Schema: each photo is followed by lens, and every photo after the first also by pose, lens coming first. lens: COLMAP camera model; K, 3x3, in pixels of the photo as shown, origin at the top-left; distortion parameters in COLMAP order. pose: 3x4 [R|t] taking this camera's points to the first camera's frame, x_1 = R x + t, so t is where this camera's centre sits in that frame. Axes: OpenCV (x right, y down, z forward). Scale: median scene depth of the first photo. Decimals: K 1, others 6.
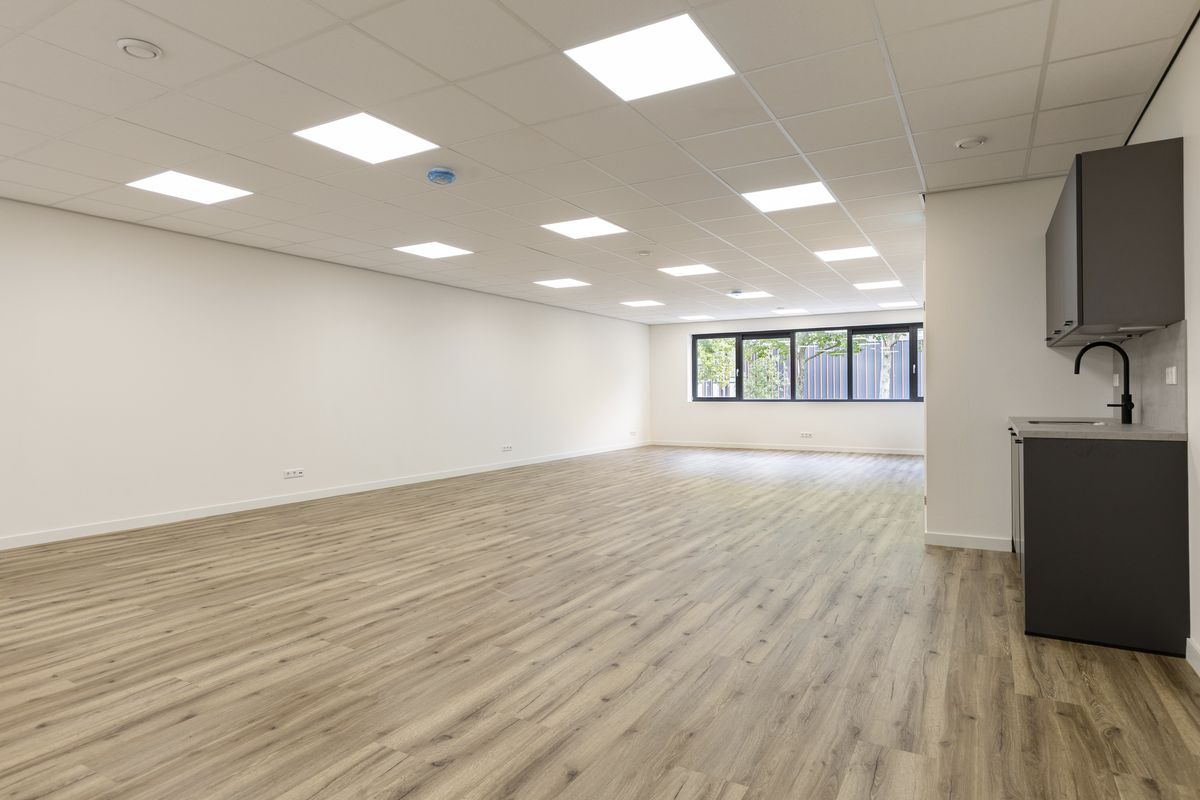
lens RADIAL K [[673.3, 0, 582.7], [0, 673.3, 391.4], [0, 0, 1]] dist [0.004916, 0.000944]
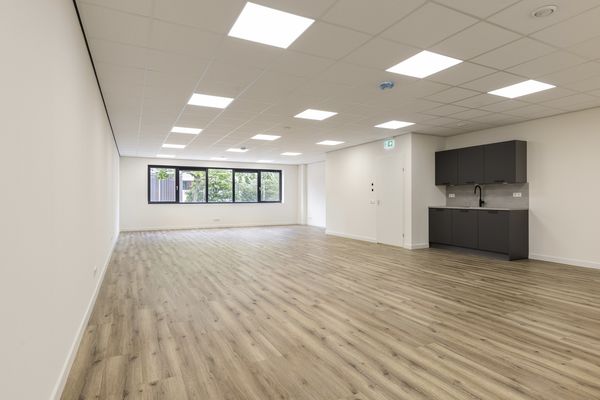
lens RADIAL K [[336.6, 0, 305.7], [0, 336.6, 200.2], [0, 0, 1]] dist [0.004916, 0.000944]
pose [[0.531393, 0.000568, 0.847125, -1.549646], [-0.003943, 0.999991, 0.001803, 0.010662], [-0.847116, -0.004299, 0.531390, 0.925864]]
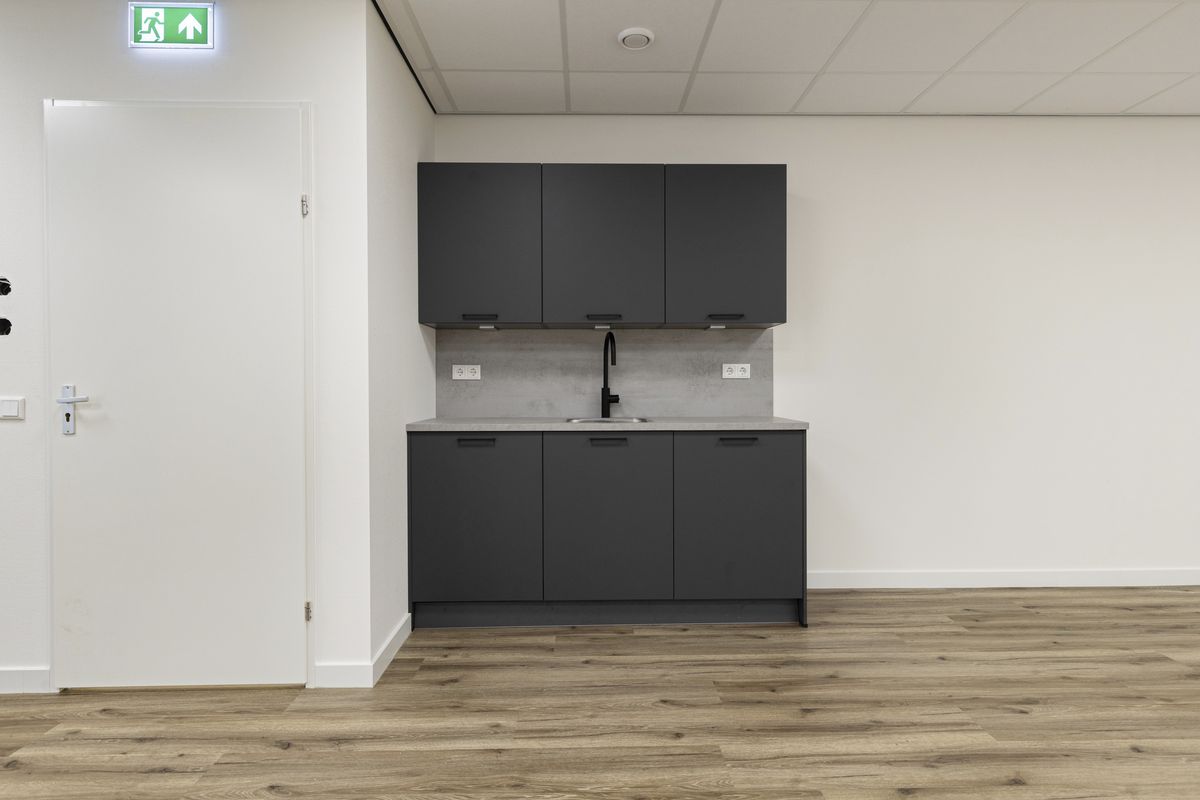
lens RADIAL K [[673.3, 0, 581.1], [0, 673.3, 395.0], [0, 0, 1]] dist [0.004916, 0.000944]
pose [[-0.541525, 0.000346, 0.840684, 0.001082], [0.006462, 0.999972, 0.003751, 0.011489], [-0.840660, 0.007464, -0.541512, 1.755298]]
